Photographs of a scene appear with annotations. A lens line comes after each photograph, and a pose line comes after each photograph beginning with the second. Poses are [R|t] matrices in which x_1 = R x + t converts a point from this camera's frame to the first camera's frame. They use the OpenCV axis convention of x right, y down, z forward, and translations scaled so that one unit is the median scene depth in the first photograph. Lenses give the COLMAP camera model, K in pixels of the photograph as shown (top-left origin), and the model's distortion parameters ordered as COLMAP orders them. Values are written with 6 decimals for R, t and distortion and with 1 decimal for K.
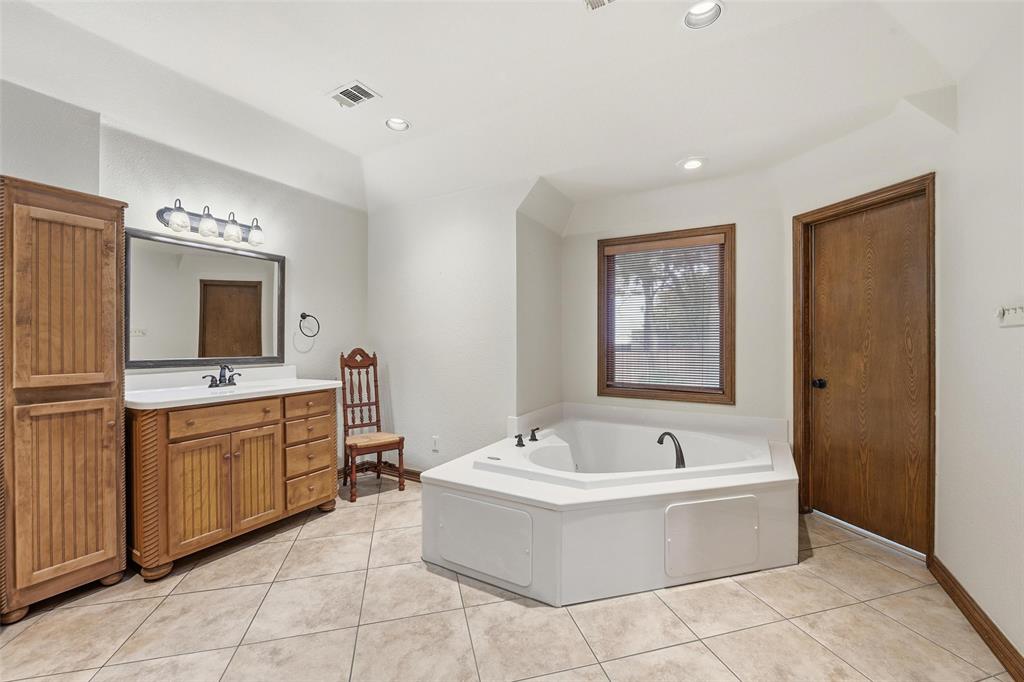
lens RADIAL K [[411.0, 0, 514.2], [0, 411.0, 342.0], [0, 0, 1]] dist [-0.002955, -0.000265]
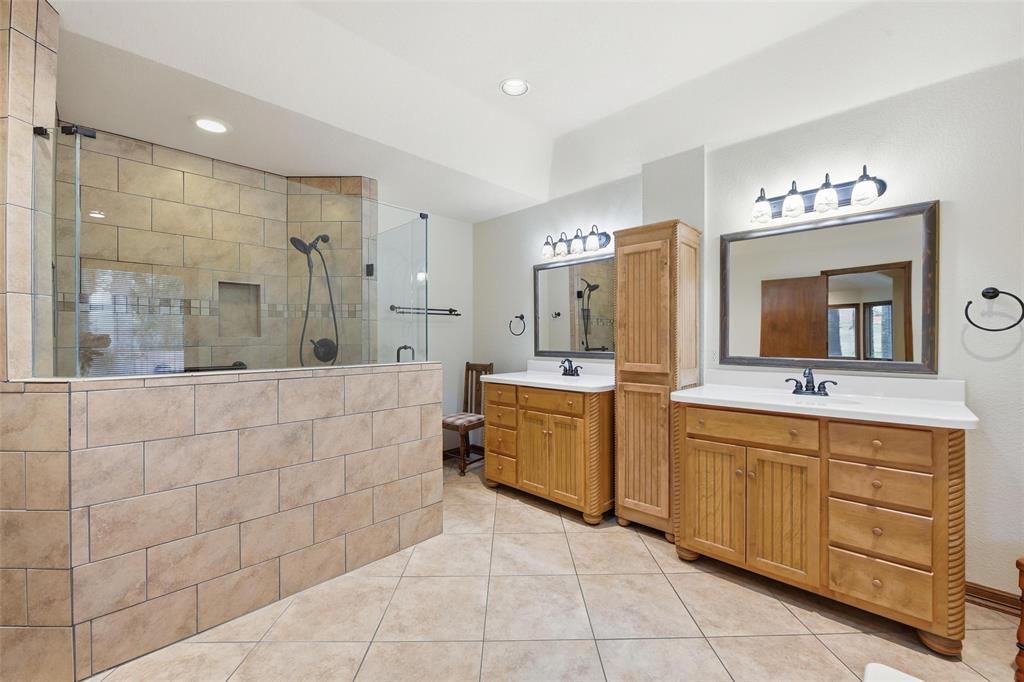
lens RADIAL K [[411.0, 0, 514.6], [0, 411.0, 338.8], [0, 0, 1]] dist [-0.002955, -0.000265]
pose [[-0.237020, 0.002744, -0.971501, 0.234826], [-0.000790, 0.999995, 0.003017, -0.004750], [0.971504, 0.001482, -0.237017, 0.676464]]
